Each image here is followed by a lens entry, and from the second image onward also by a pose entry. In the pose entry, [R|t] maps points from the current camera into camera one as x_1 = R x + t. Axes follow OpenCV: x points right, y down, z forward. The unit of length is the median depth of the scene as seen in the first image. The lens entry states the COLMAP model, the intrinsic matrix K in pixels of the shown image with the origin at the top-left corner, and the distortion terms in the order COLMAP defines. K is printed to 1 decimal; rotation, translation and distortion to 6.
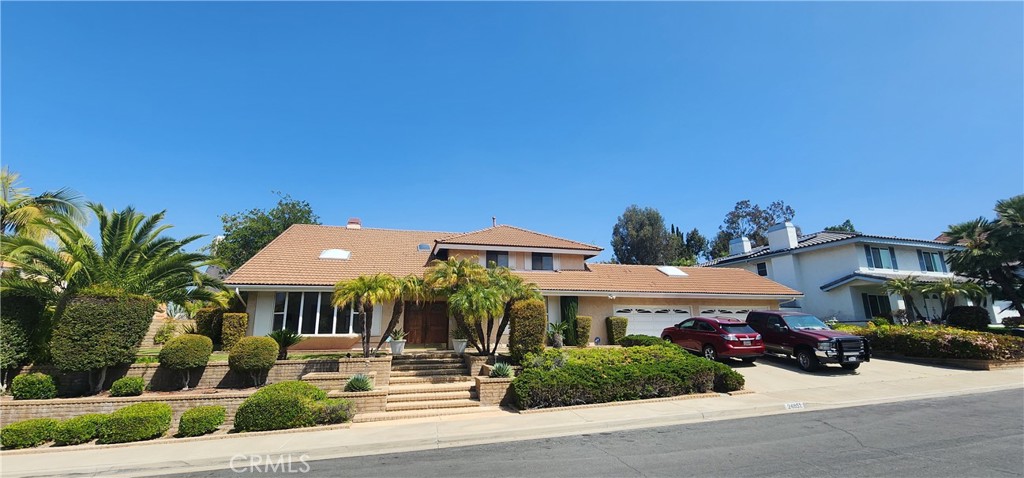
lens RADIAL K [[413.4, 0, 512.0], [0, 413.4, 239.0], [0, 0, 1]] dist [0.000497, -0.000024]
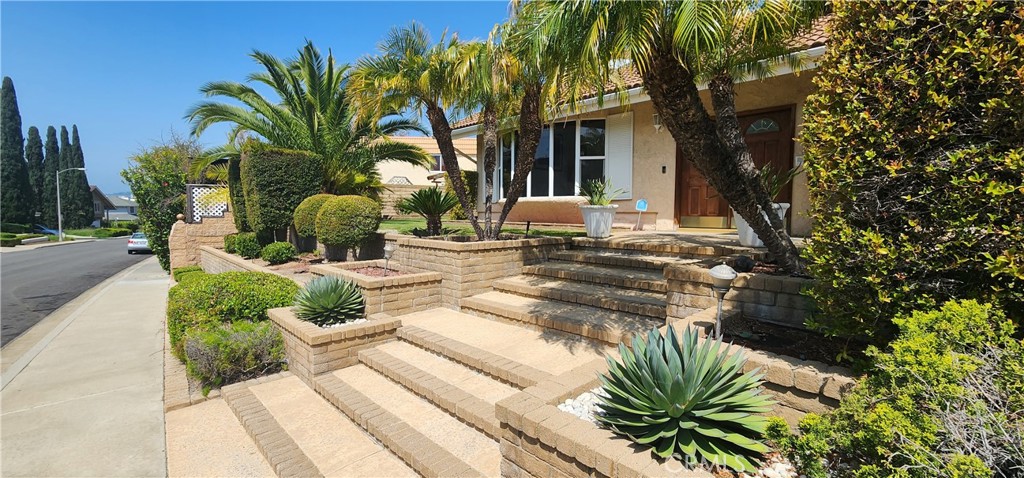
lens RADIAL K [[413.4, 0, 512.0], [0, 413.4, 239.0], [0, 0, 1]] dist [0.000497, -0.000024]
pose [[0.481046, 0.068856, -0.873987, 0.058196], [0.188108, 0.965586, 0.179608, 0.181724], [0.856277, -0.250803, 0.451539, 0.709810]]
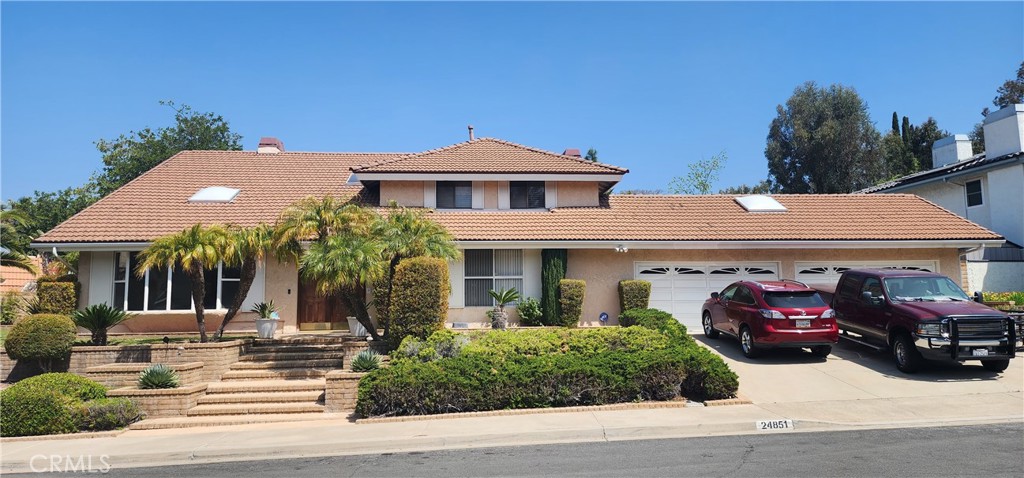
lens RADIAL K [[668.9, 0, 512.0], [0, 668.9, 239.0], [0, 0, 1]] dist [0.082345, -0.071773]
pose [[0.982337, -0.021100, -0.185928, 0.332275], [0.044112, 0.991730, 0.120519, -0.004109], [0.181848, -0.126592, 0.975144, -0.008596]]
